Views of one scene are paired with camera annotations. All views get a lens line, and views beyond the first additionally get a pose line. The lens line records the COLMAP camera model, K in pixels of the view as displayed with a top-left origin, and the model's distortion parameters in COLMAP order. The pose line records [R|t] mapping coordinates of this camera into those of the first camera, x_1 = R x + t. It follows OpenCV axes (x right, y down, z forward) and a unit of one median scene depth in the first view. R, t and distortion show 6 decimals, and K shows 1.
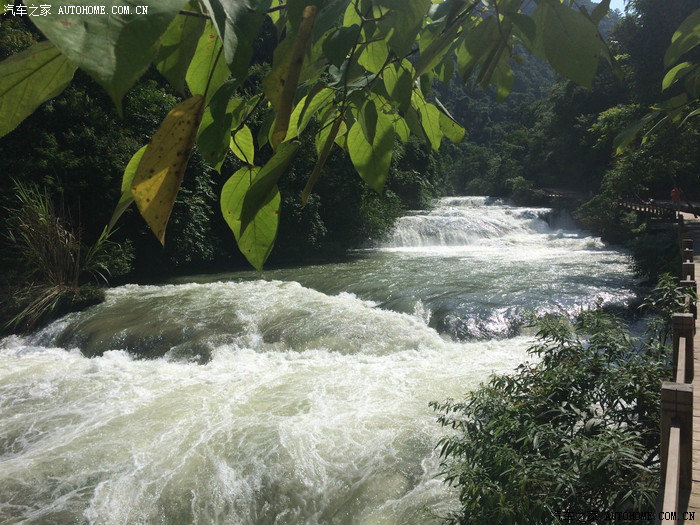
lens RADIAL K [[612.8, 0, 350.0], [0, 612.8, 262.5], [0, 0, 1]] dist [0.064965, -0.079729]
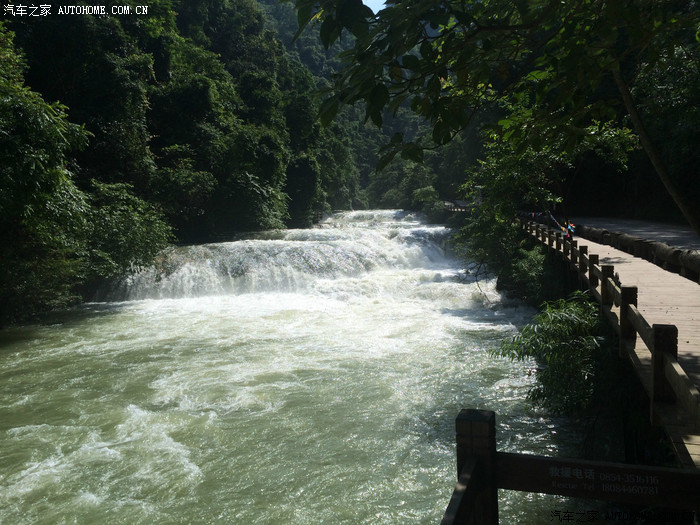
lens RADIAL K [[612.1, 0, 350.0], [0, 612.1, 280.9], [0, 0, 1]] dist [0.044348, -0.015899]
pose [[0.995735, -0.014919, 0.091050, 0.291968], [0.014054, 0.999850, 0.010135, -0.068355], [-0.091188, -0.008812, 0.995795, 0.585553]]
